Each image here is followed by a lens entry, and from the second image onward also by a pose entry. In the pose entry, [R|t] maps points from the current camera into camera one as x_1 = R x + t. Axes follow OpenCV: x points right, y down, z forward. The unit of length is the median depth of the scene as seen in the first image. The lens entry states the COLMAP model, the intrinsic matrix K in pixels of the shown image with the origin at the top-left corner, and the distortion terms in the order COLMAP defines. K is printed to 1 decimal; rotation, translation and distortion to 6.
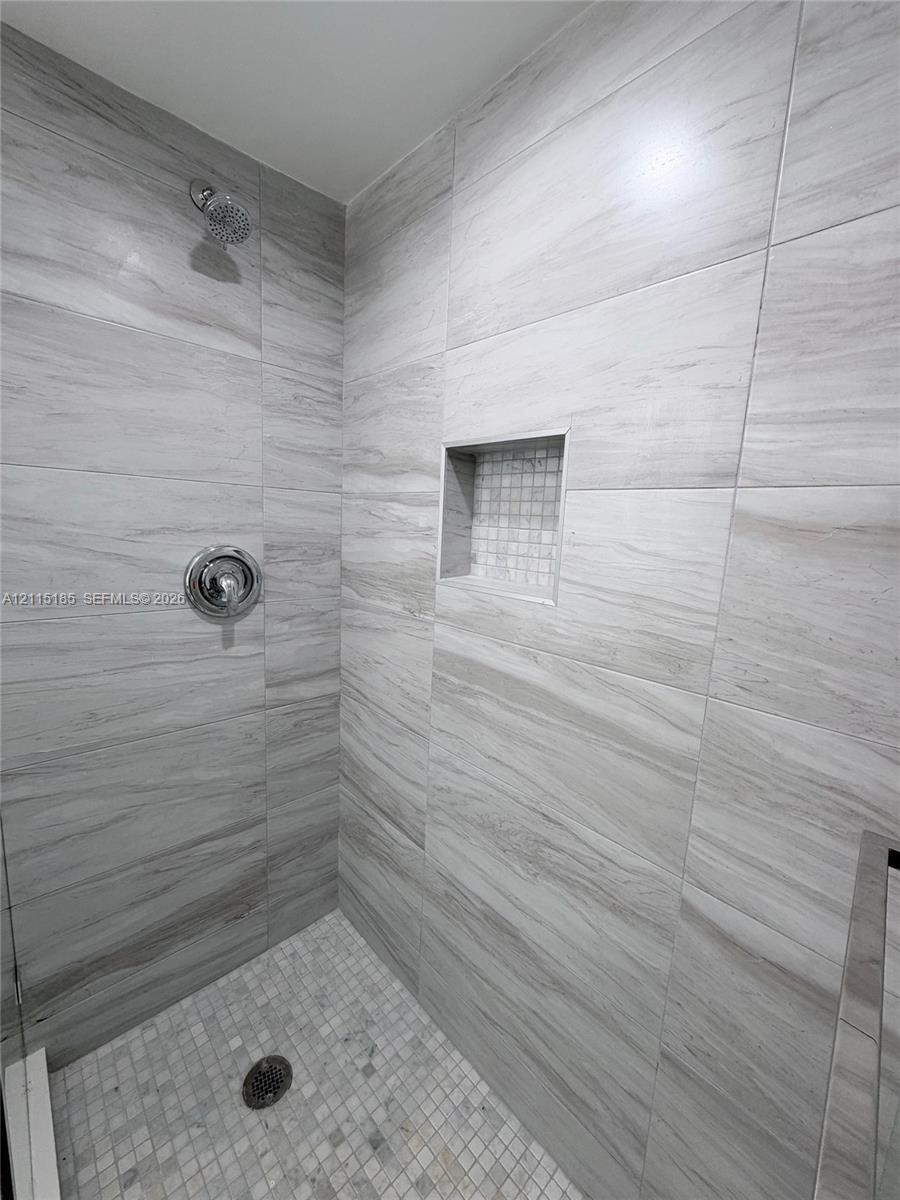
lens RADIAL K [[480.4, 0, 452.4], [0, 480.4, 595.4], [0, 0, 1]] dist [0.004593, 0.000902]
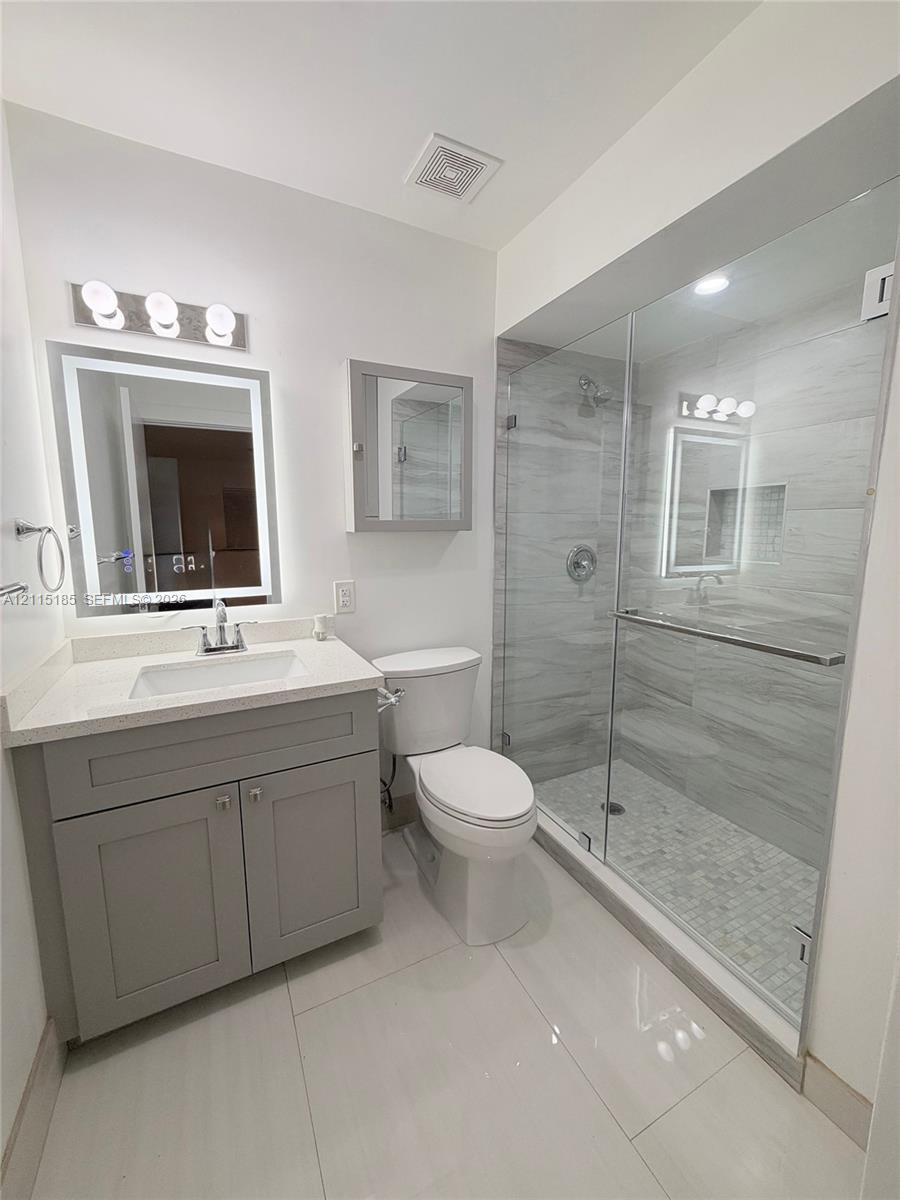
lens RADIAL K [[480.4, 0, 452.4], [0, 480.4, 595.2], [0, 0, 1]] dist [0.004593, 0.000902]
pose [[0.956982, -0.007960, -0.290038, -0.424774], [0.003376, 0.999861, -0.016303, 0.141279], [0.290127, 0.014623, 0.956876, -1.105231]]
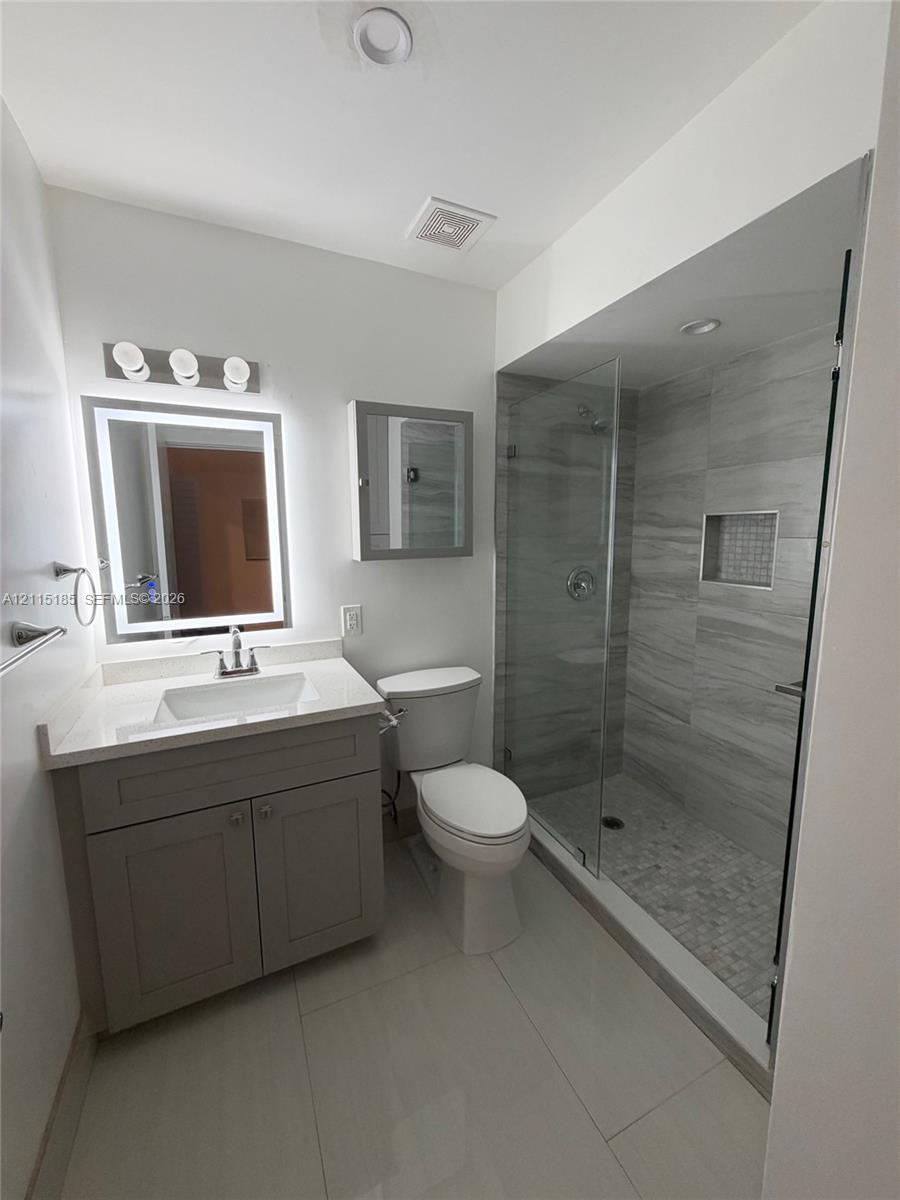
lens RADIAL K [[480.4, 0, 452.5], [0, 480.4, 596.7], [0, 0, 1]] dist [0.004593, 0.000902]
pose [[0.946473, -0.009768, -0.322634, -0.347783], [0.003202, 0.999777, -0.020874, 0.071030], [0.322766, 0.018724, 0.946294, -1.171197]]
